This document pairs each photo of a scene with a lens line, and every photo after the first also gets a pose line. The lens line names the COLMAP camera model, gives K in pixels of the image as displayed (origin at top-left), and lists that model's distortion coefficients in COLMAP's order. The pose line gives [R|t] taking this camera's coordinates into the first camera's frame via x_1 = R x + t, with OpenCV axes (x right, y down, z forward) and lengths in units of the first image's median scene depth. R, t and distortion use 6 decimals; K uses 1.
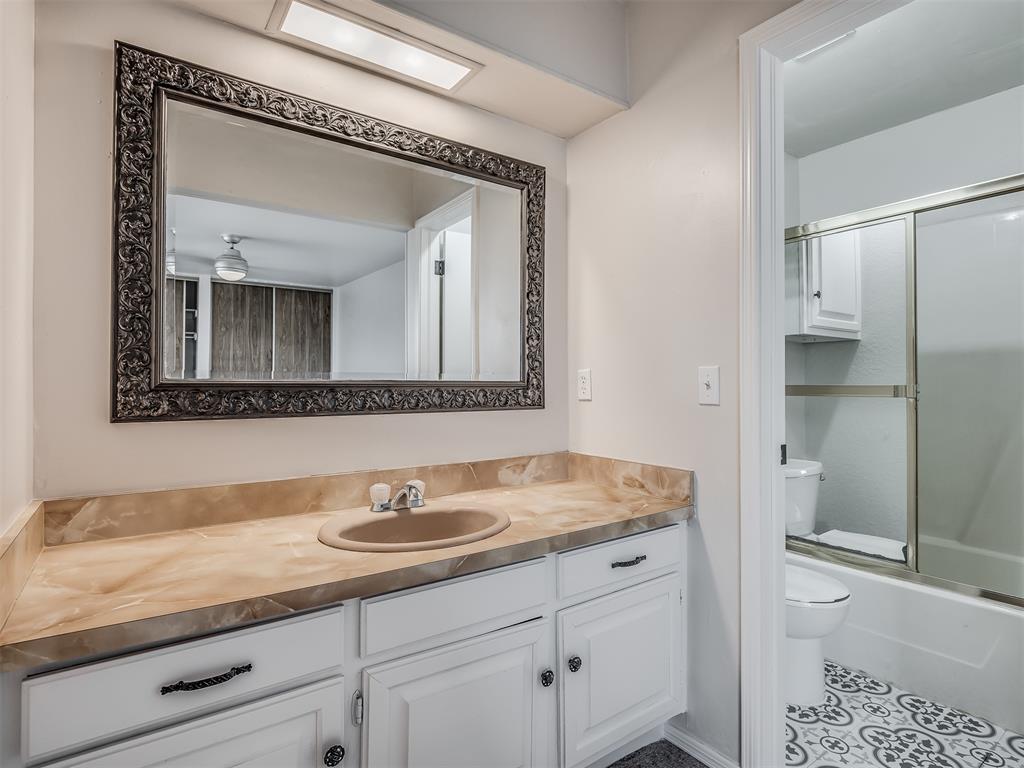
lens RADIAL K [[540.9, 0, 558.2], [0, 540.9, 378.9], [0, 0, 1]] dist [-0.002663, -0.008030]
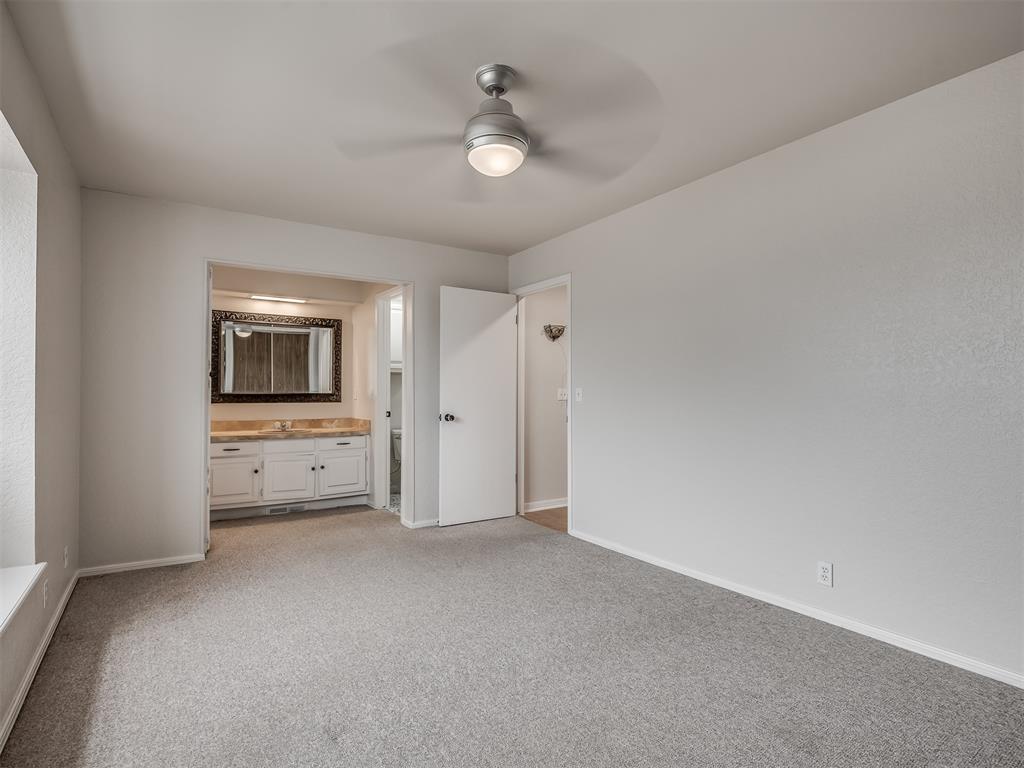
lens RADIAL K [[540.9, 0, 514.9], [0, 540.9, 381.2], [0, 0, 1]] dist [-0.002663, -0.008030]
pose [[0.995690, -0.005949, -0.092554, 0.754759], [0.004696, 0.999895, -0.013744, -0.009525], [0.092626, 0.013250, 0.995613, -1.163549]]
